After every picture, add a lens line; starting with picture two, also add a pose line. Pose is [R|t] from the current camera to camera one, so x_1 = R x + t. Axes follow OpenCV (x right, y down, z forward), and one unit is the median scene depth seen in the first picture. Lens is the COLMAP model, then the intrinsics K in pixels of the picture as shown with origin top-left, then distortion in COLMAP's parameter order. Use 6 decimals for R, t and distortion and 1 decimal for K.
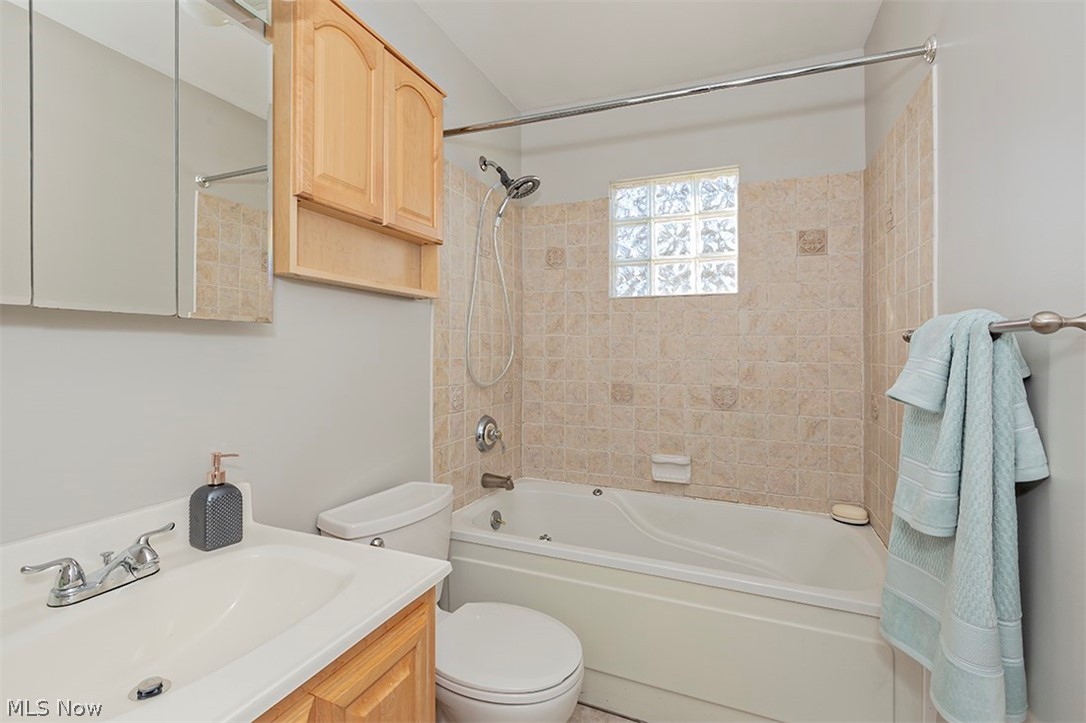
lens RADIAL K [[508.0, 0, 524.7], [0, 508.0, 341.0], [0, 0, 1]] dist [0.001332, -0.002656]
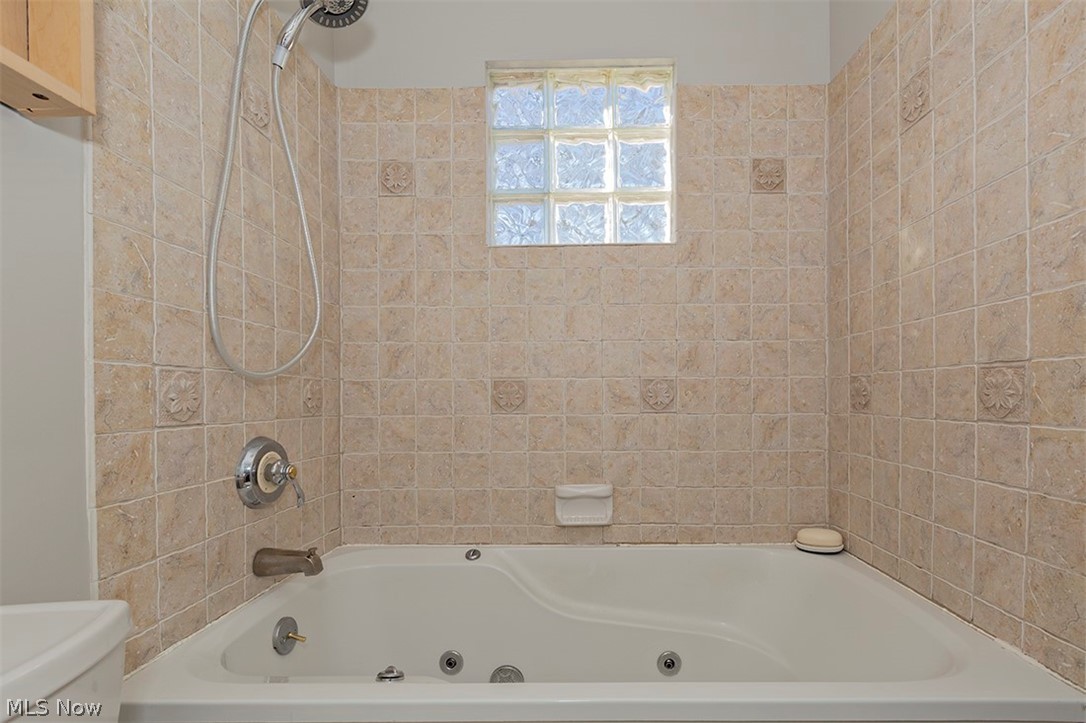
lens RADIAL K [[508.0, 0, 565.6], [0, 508.0, 389.6], [0, 0, 1]] dist [0.001332, -0.002656]
pose [[0.921055, -0.010565, 0.389288, 0.008032], [0.009308, 0.999944, 0.005117, 0.100235], [-0.389320, -0.001089, 0.921102, 0.410469]]
